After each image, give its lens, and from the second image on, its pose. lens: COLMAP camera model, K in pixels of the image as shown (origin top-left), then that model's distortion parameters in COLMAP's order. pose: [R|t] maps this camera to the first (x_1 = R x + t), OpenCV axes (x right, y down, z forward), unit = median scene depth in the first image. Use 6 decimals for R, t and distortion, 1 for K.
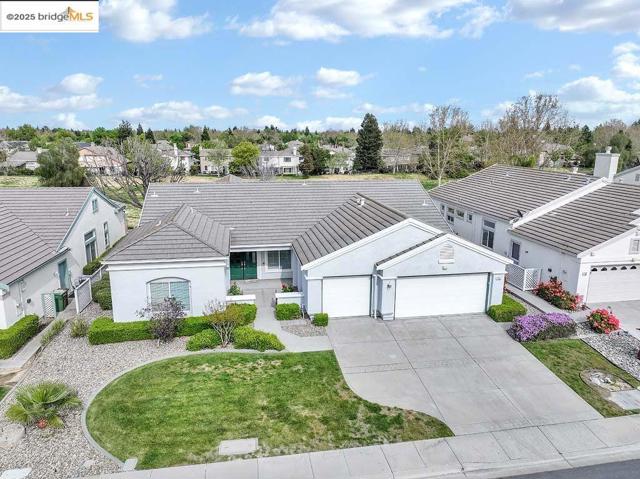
lens RADIAL K [[471.6, 0, 320.0], [0, 471.6, 239.5], [0, 0, 1]] dist [0.005371, 0.000266]
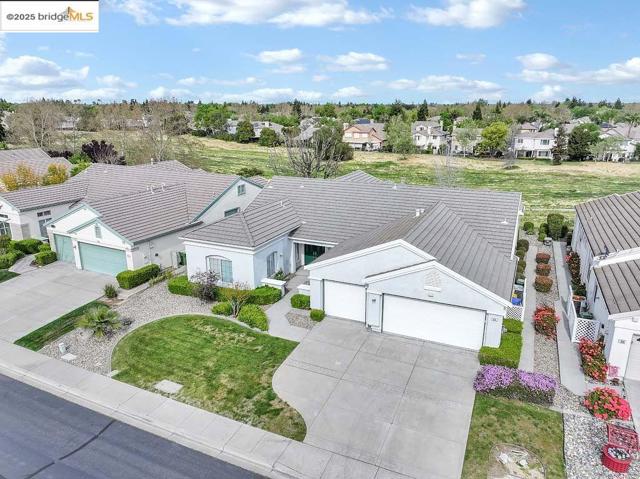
lens RADIAL K [[461.5, 0, 320.0], [0, 461.5, 239.5], [0, 0, 1]] dist [0.005278, 0.006667]
pose [[0.820474, 0.154111, -0.550520, 0.734235], [-0.119568, 0.987941, 0.098363, -0.150217], [0.559041, -0.014879, 0.829007, 0.101970]]
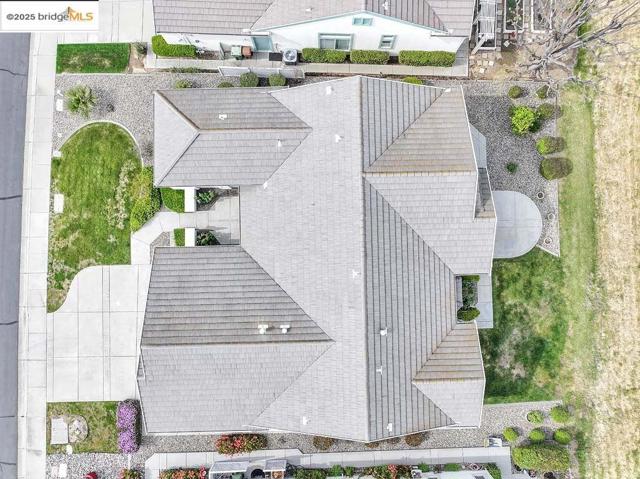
lens RADIAL K [[461.5, 0, 320.0], [0, 461.5, 239.5], [0, 0, 1]] dist [0.005278, 0.006667]
pose [[-0.152148, 0.987122, -0.049399, -0.076601], [-0.224287, 0.014194, 0.974420, -1.457334], [0.962573, 0.159336, 0.219239, 1.391189]]
